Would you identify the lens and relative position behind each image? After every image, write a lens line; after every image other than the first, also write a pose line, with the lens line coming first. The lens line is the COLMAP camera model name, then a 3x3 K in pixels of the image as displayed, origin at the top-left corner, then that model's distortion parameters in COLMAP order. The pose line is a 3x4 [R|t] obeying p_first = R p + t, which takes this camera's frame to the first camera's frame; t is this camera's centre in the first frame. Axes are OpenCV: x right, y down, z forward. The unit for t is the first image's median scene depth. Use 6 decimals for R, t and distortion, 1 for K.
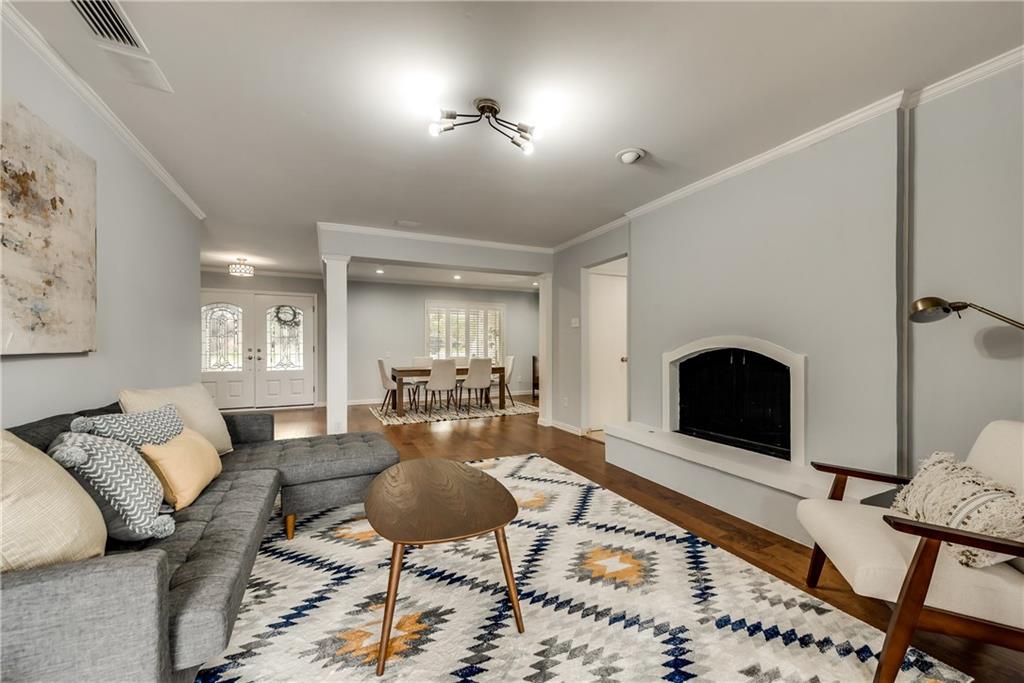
lens RADIAL K [[400.7, 0, 517.4], [0, 400.7, 346.4], [0, 0, 1]] dist [0.003080, 0.000118]
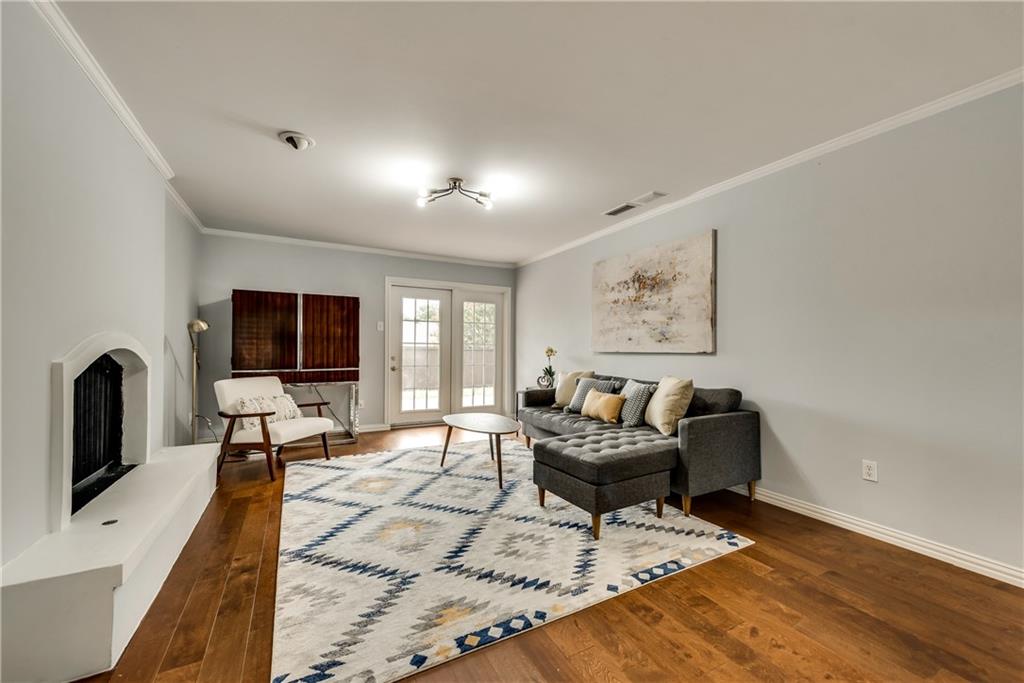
lens RADIAL K [[400.7, 0, 517.4], [0, 400.7, 346.4], [0, 0, 1]] dist [0.003080, 0.000118]
pose [[-0.998075, -0.003764, -0.061910, -0.202605], [-0.003269, 0.999962, -0.008086, 0.004599], [0.061939, -0.007868, -0.998049, 2.384862]]
